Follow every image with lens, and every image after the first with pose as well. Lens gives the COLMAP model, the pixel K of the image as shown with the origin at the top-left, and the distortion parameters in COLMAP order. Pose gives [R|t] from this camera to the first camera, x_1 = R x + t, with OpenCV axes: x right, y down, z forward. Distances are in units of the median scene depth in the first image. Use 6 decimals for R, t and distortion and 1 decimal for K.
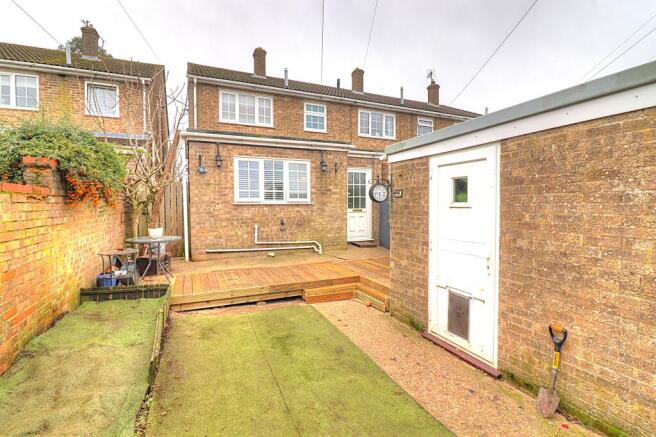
lens RADIAL K [[308.4, 0, 328.0], [0, 308.4, 218.5], [0, 0, 1]] dist [-0.013993, -0.000410]
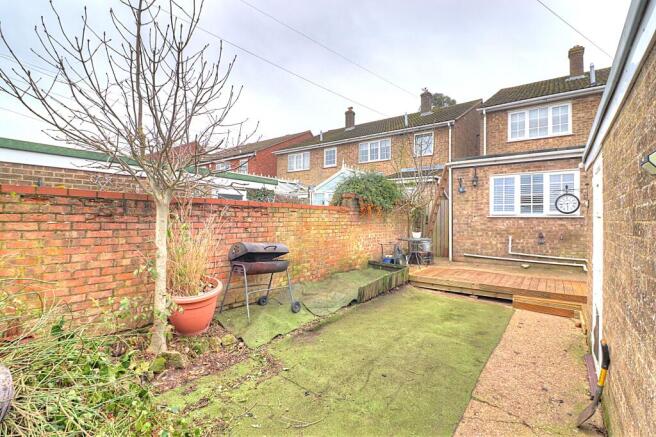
lens RADIAL K [[308.4, 0, 328.0], [0, 308.4, 218.5], [0, 0, 1]] dist [-0.013993, -0.000410]
pose [[0.477439, 0.004694, -0.878652, 0.408235], [-0.050235, 0.998496, -0.021963, 0.014509], [0.877228, 0.054625, 0.476956, -0.074180]]
